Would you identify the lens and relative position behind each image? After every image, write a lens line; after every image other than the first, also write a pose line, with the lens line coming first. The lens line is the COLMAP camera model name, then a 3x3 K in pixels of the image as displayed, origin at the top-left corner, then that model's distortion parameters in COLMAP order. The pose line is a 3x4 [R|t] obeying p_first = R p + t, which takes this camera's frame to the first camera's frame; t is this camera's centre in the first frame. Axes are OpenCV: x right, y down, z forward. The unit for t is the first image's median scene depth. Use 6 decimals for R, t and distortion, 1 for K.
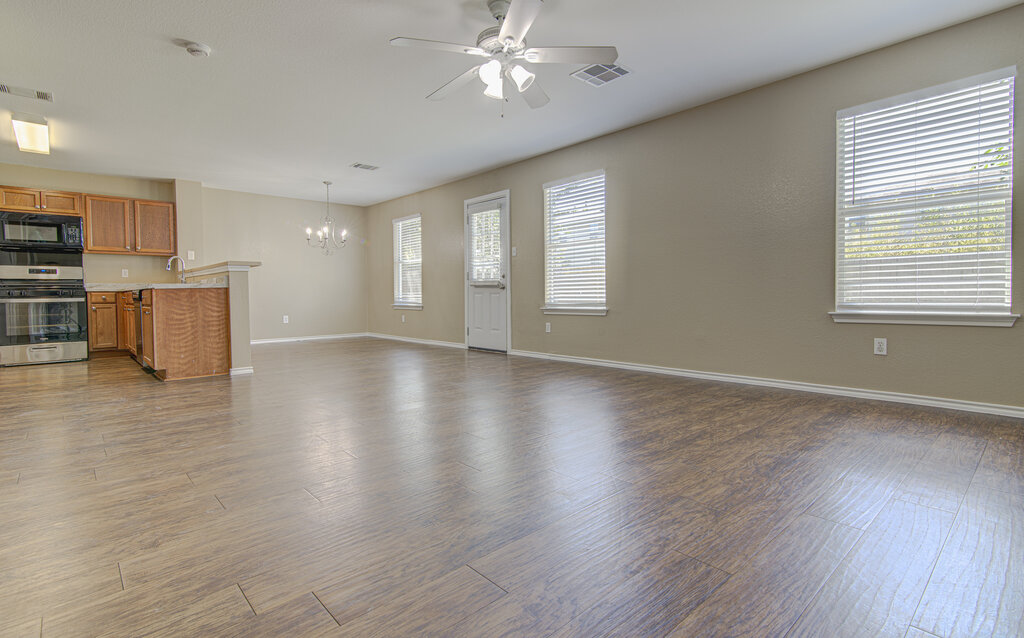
lens RADIAL K [[485.4, 0, 504.2], [0, 485.4, 300.8], [0, 0, 1]] dist [0.011820, 0.000839]
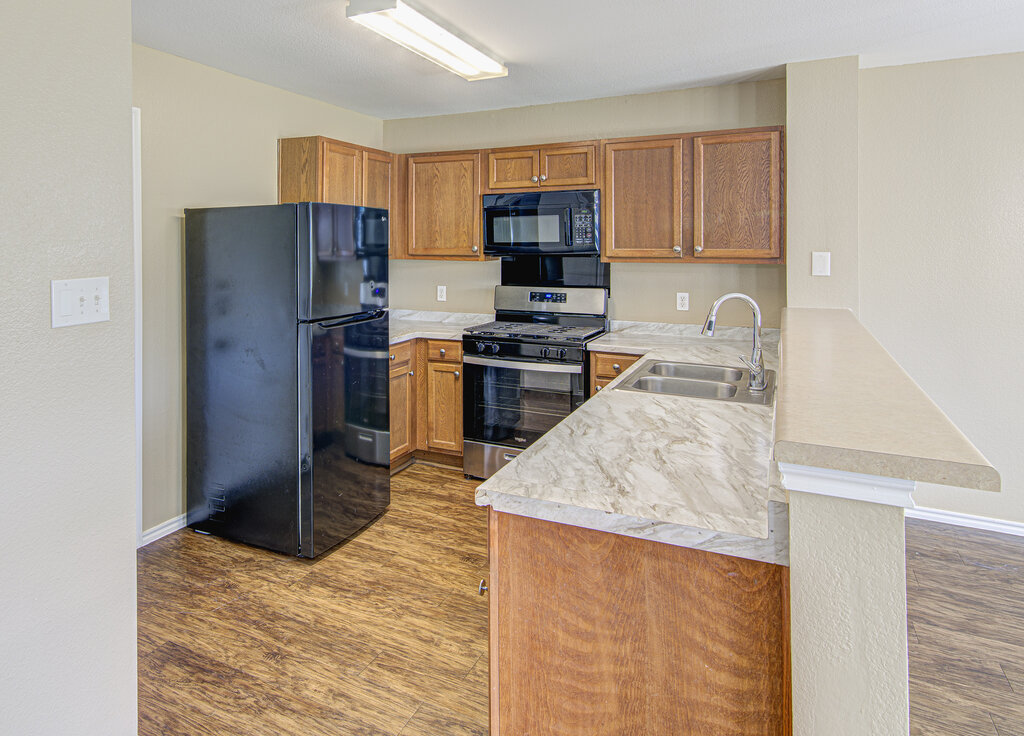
lens RADIAL K [[692.8, 0, 387.9], [0, 692.8, 248.5], [0, 0, 1]] dist [0.027798, -0.004982]
pose [[0.311088, 0.019635, -0.950178, -0.276594], [-0.016497, 0.999747, 0.015259, -0.121175], [0.950238, 0.010928, 0.311334, 0.596559]]
